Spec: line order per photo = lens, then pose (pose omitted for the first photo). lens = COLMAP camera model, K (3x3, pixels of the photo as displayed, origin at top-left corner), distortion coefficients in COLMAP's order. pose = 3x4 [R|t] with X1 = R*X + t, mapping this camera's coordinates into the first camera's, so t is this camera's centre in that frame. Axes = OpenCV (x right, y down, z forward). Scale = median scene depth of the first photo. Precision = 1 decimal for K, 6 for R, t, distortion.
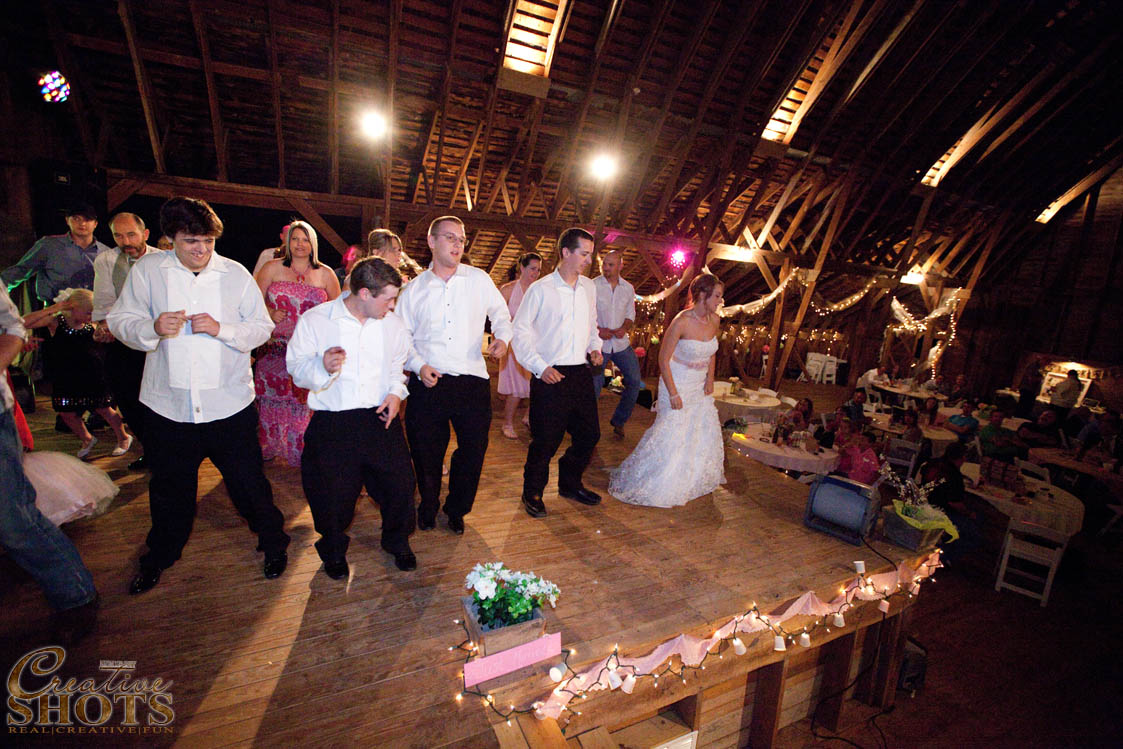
lens RADIAL K [[527.8, 0, 568.6], [0, 527.8, 367.5], [0, 0, 1]] dist [-0.020071, 0.006566]
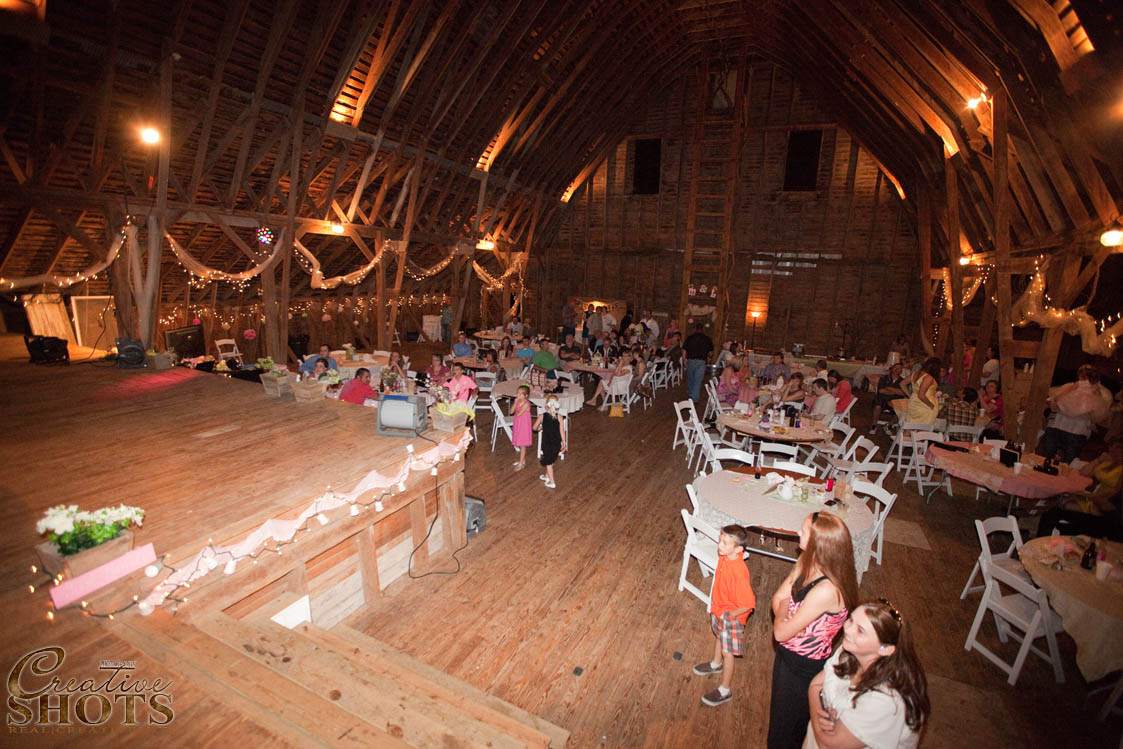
lens RADIAL K [[527.8, 0, 569.2], [0, 527.8, 370.0], [0, 0, 1]] dist [-0.020071, 0.006566]
pose [[0.784878, -0.170001, 0.595875, 0.022891], [0.136702, 0.985442, 0.101081, 0.026377], [-0.604384, 0.002121, 0.796691, -0.142552]]
